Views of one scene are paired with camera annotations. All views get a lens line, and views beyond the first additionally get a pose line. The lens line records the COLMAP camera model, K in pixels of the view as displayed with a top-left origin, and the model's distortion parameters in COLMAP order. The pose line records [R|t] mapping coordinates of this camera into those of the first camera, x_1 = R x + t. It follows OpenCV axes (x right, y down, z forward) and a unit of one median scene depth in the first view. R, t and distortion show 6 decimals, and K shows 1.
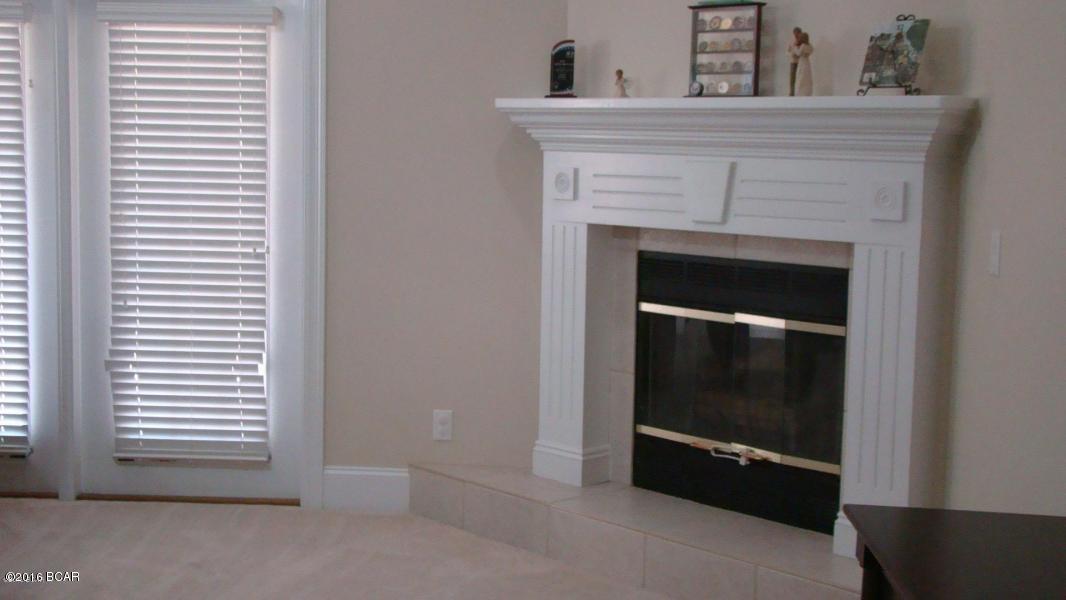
lens RADIAL K [[1436.2, 0, 533.3], [0, 1436.2, 301.7], [0, 0, 1]] dist [0.038062, 0.000000]
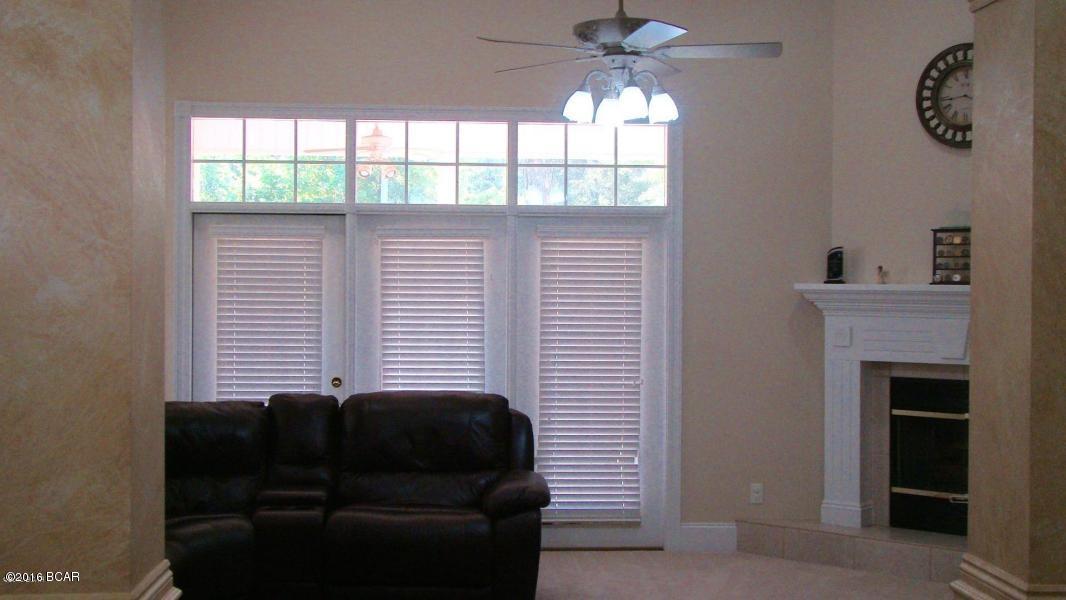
lens RADIAL K [[1436.2, 0, 532.3], [0, 1436.2, 299.3], [0, 0, 1]] dist [0.038062, 0.000000]
pose [[0.991854, -0.014304, 0.126572, -0.517187], [0.026793, 0.994872, -0.097530, 0.023910], [-0.124528, 0.100127, 0.987151, -0.537809]]
